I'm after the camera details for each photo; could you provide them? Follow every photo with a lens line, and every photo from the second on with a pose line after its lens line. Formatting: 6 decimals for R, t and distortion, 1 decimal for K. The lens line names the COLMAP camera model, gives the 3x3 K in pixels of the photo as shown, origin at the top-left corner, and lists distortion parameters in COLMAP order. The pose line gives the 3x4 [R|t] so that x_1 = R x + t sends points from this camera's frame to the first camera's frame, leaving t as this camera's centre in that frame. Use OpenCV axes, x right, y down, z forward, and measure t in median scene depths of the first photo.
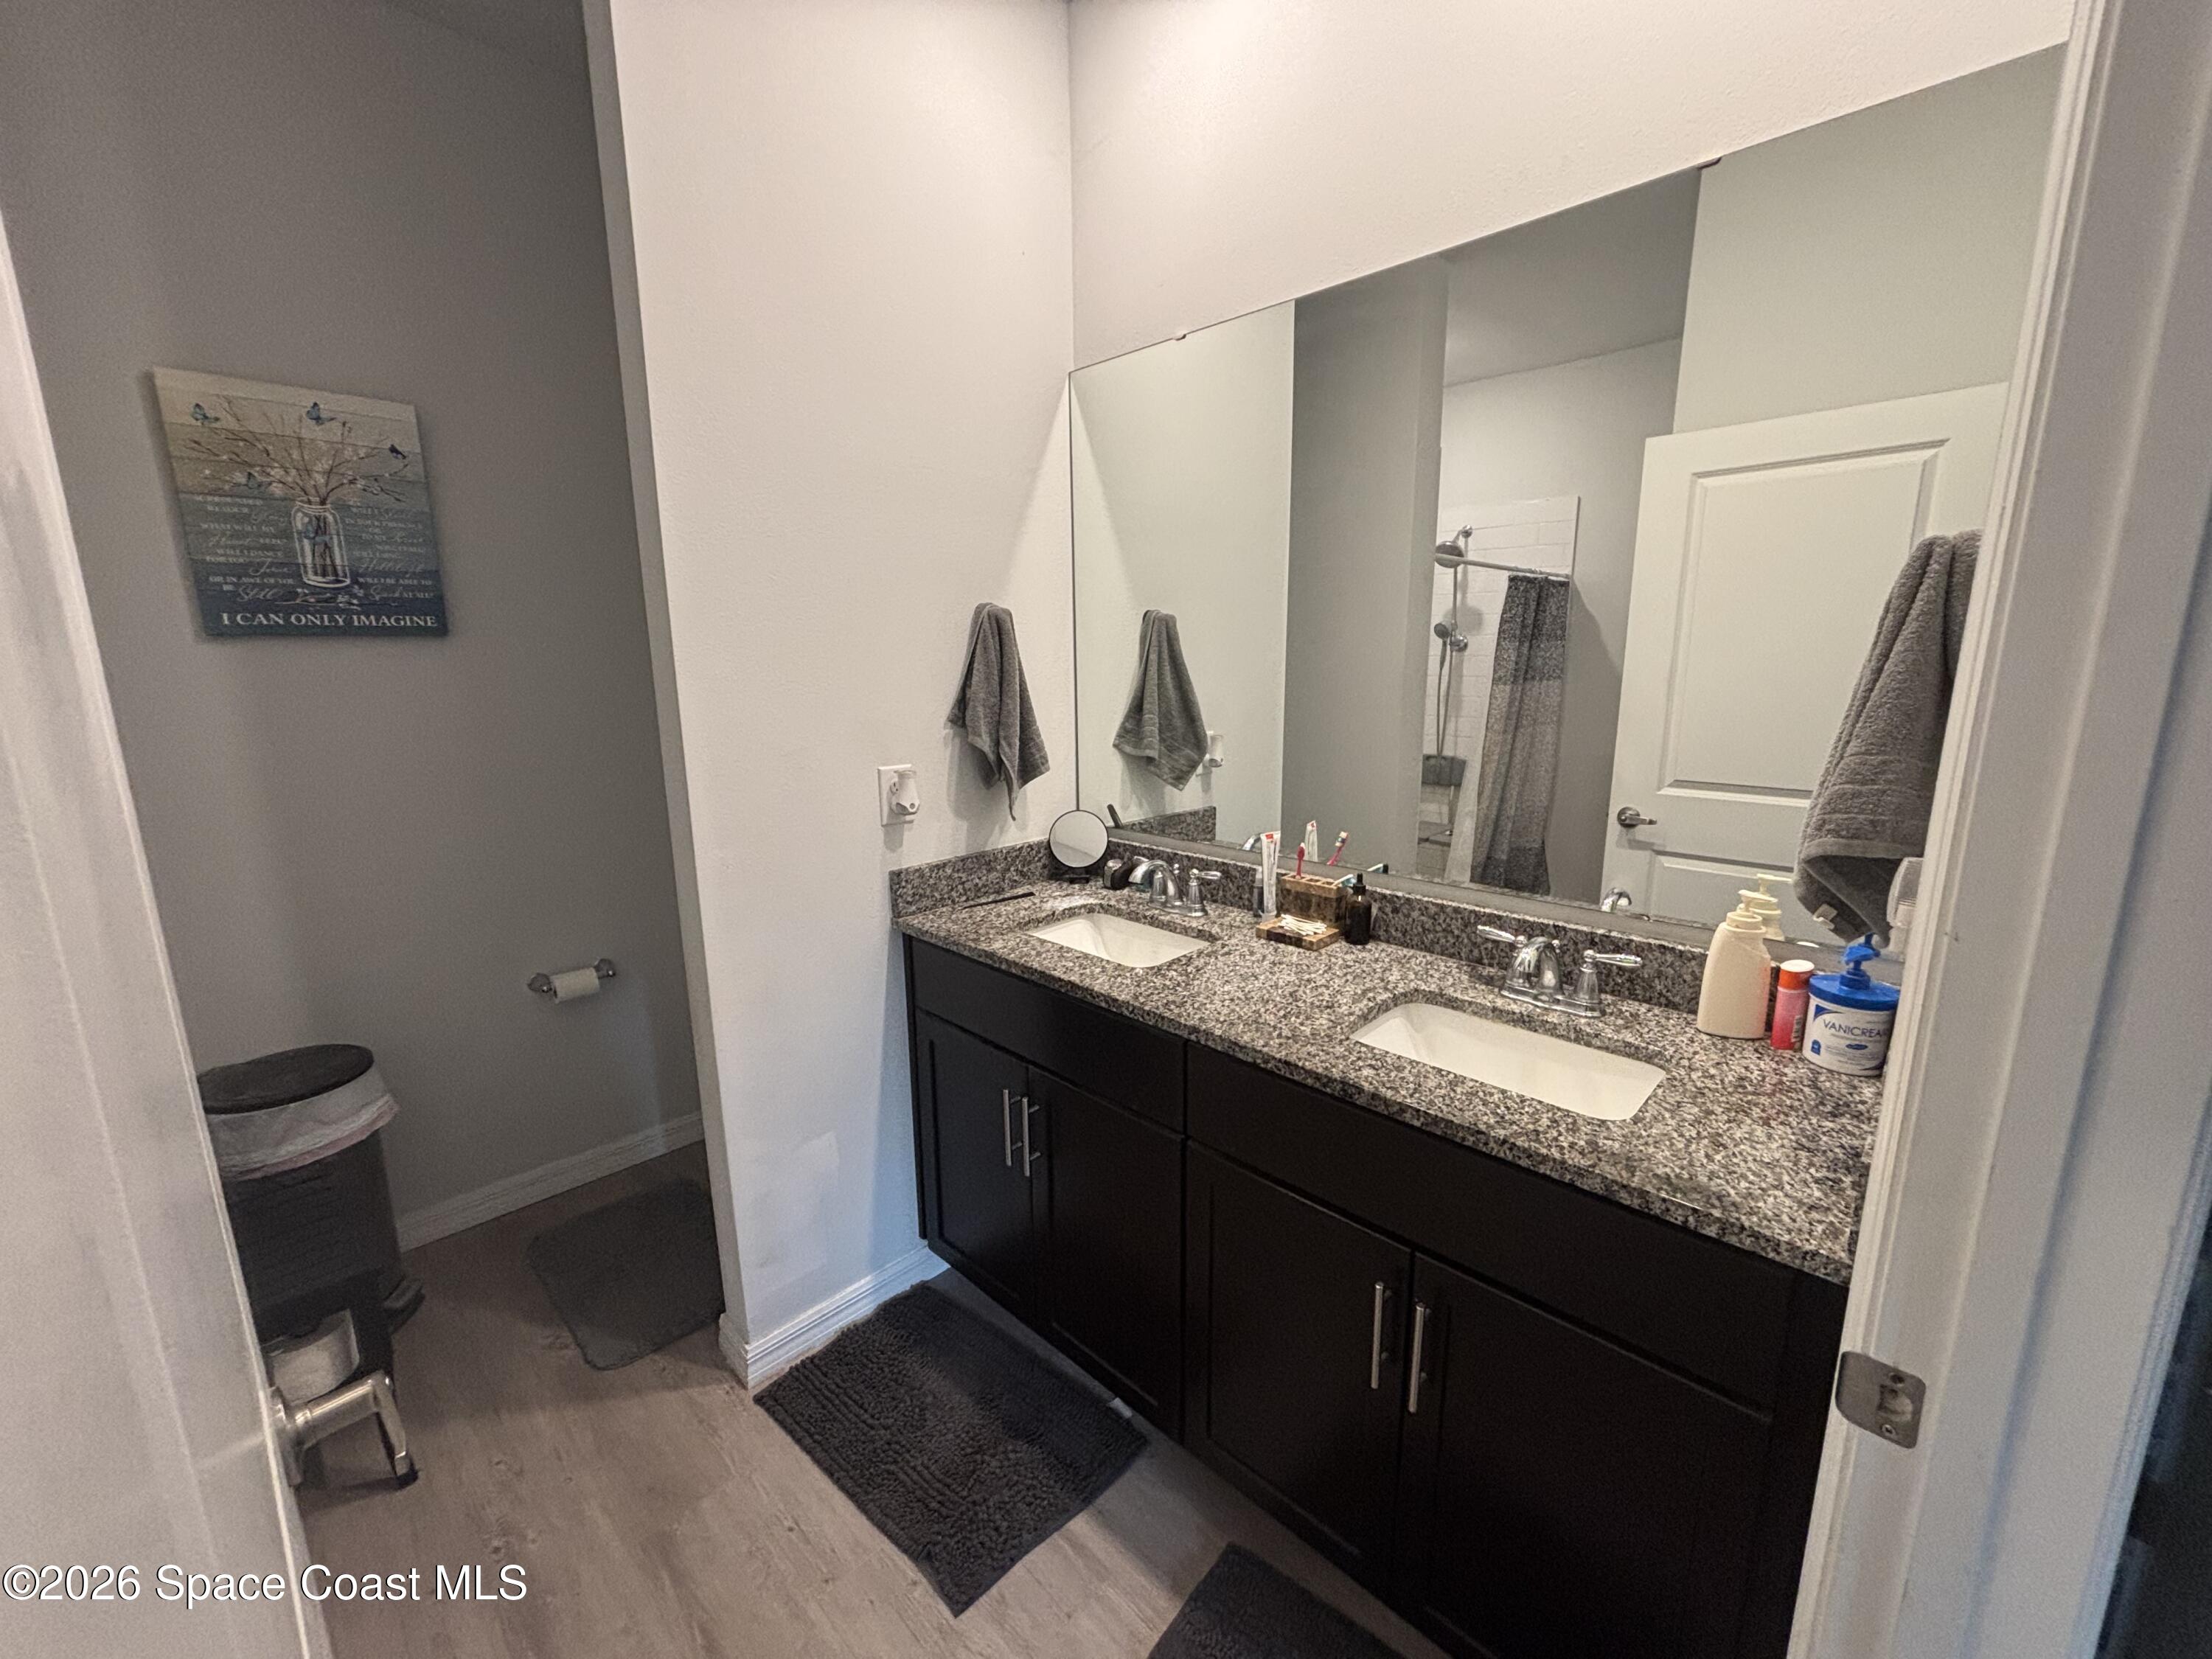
lens RADIAL K [[886.9, 0, 1100.5], [0, 886.9, 821.6], [0, 0, 1]] dist [0.005904, -0.000569]
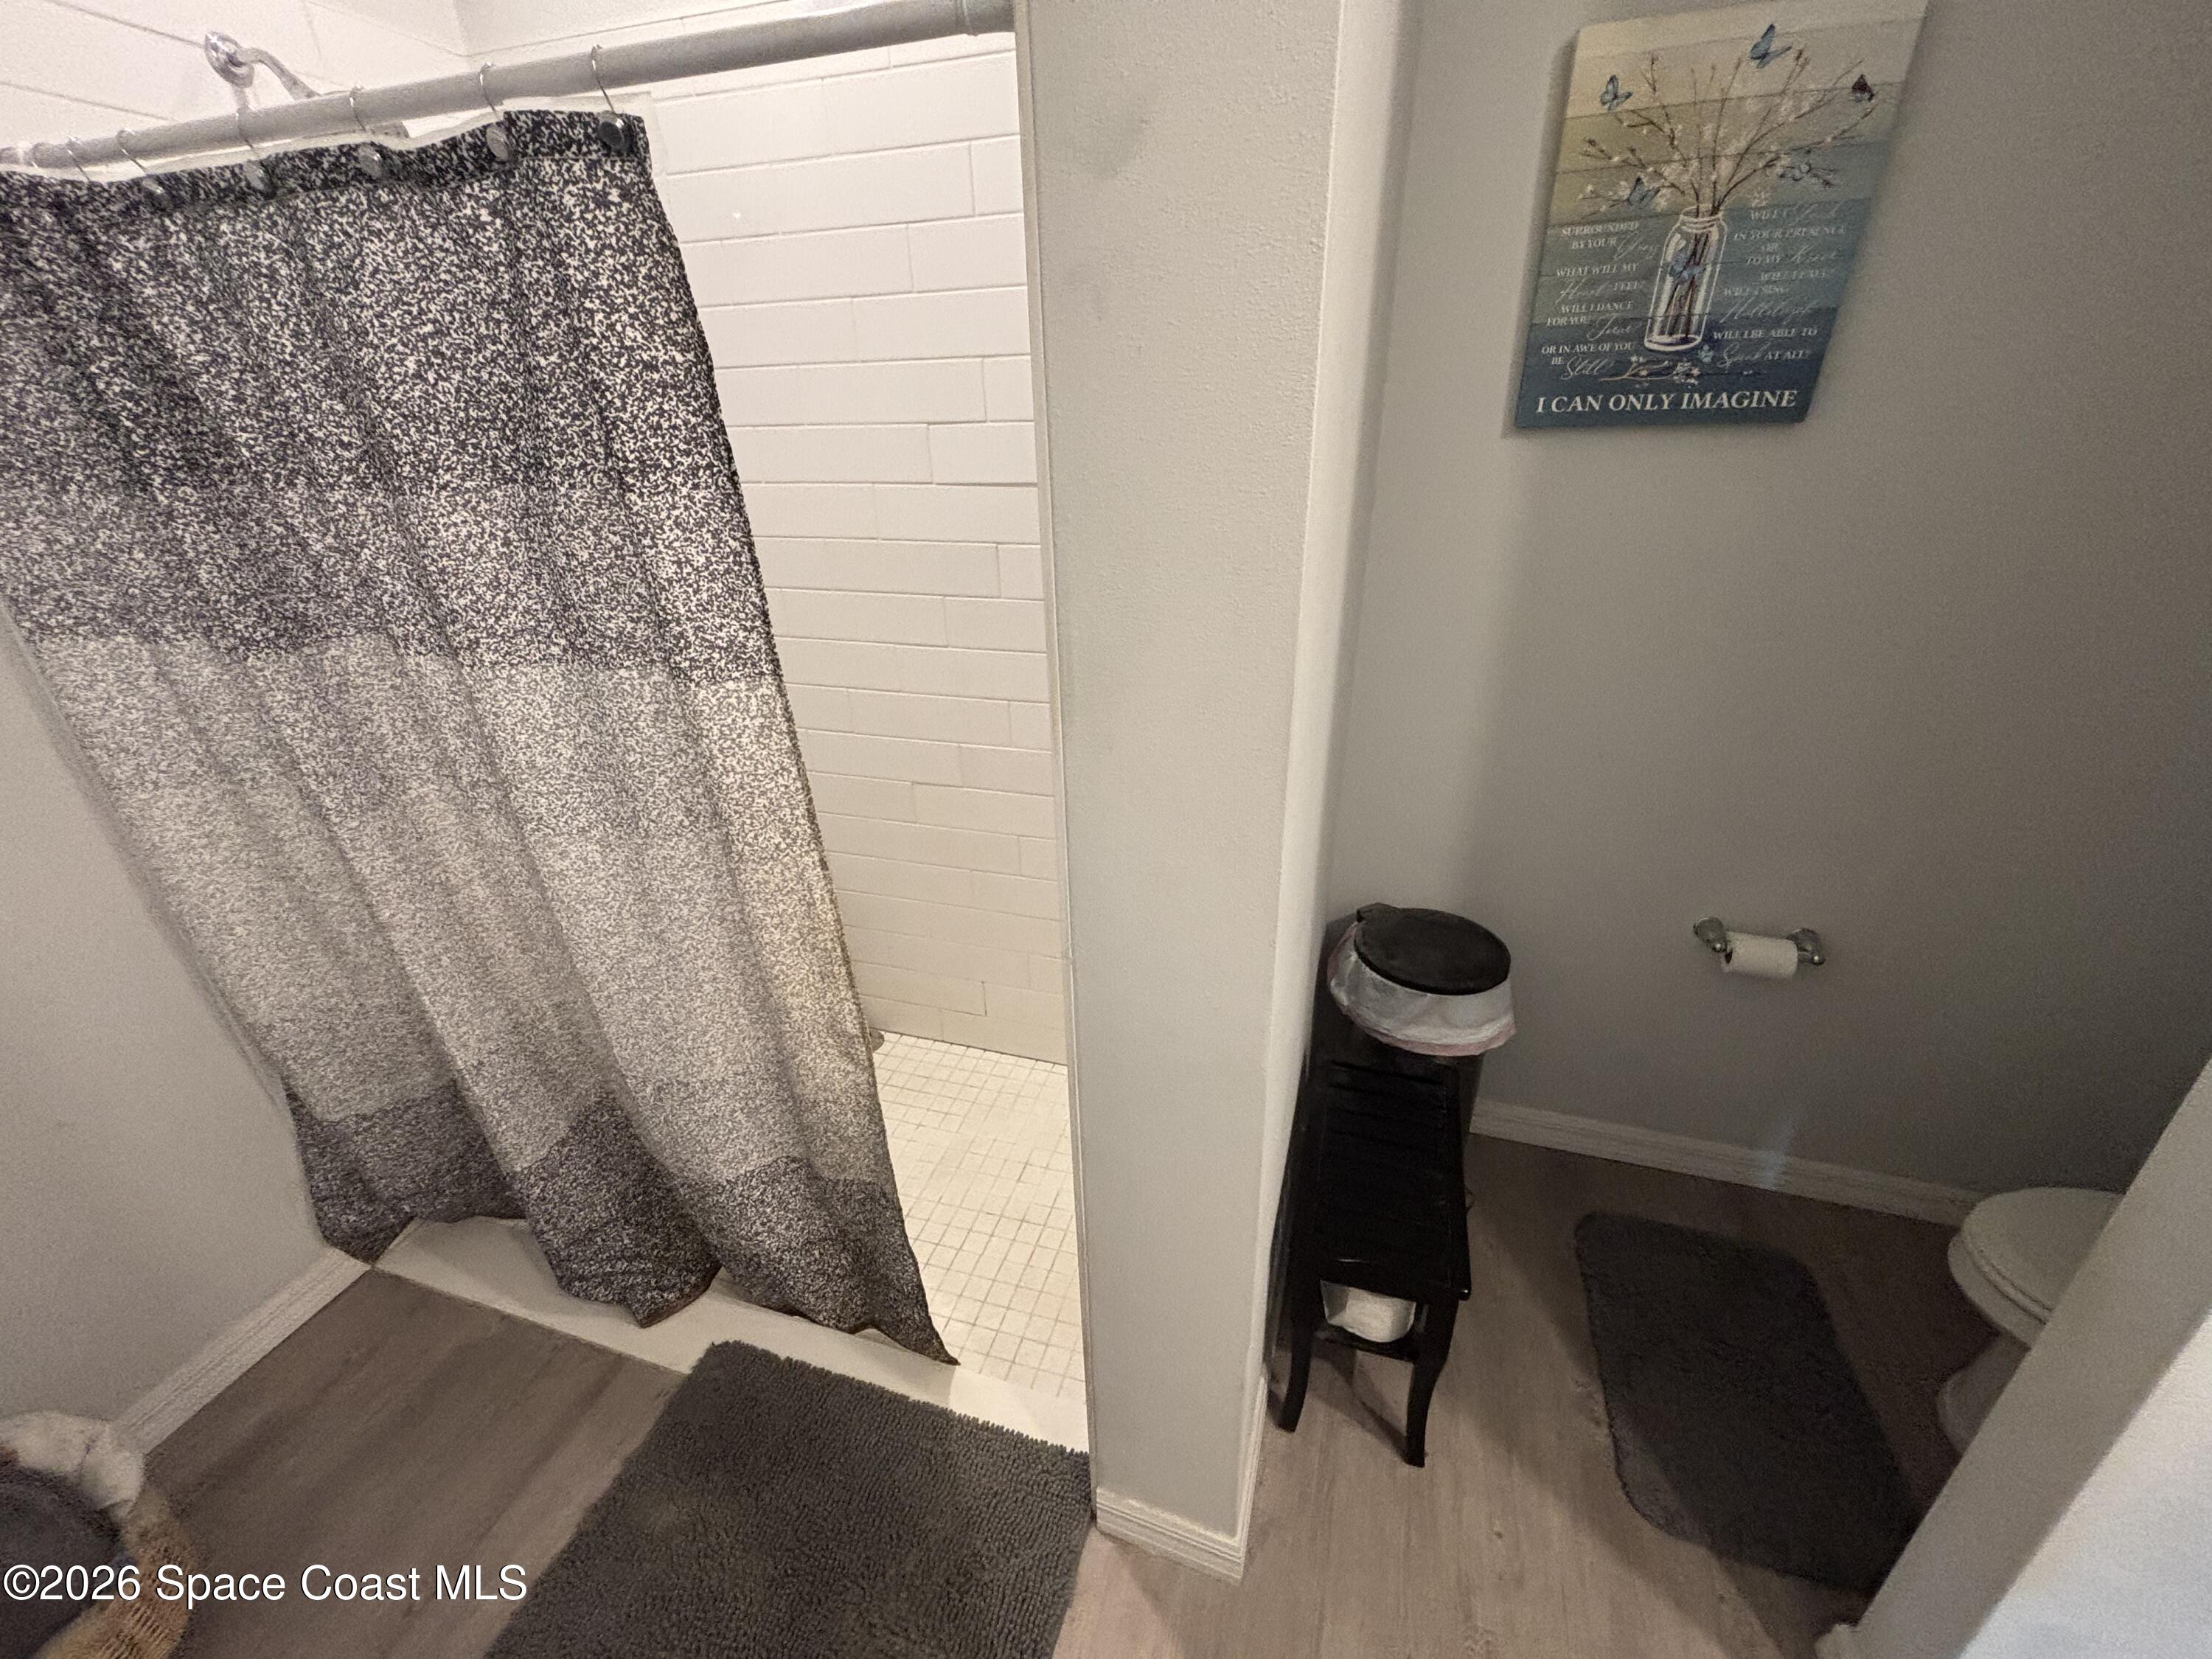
lens RADIAL K [[886.9, 0, 1109.0], [0, 886.9, 825.1], [0, 0, 1]] dist [0.005904, -0.000569]
pose [[0.438940, 0.373564, -0.817179, -0.353122], [-0.157689, 0.927388, 0.339244, -0.086319], [0.884571, -0.020048, 0.465975, 0.278486]]
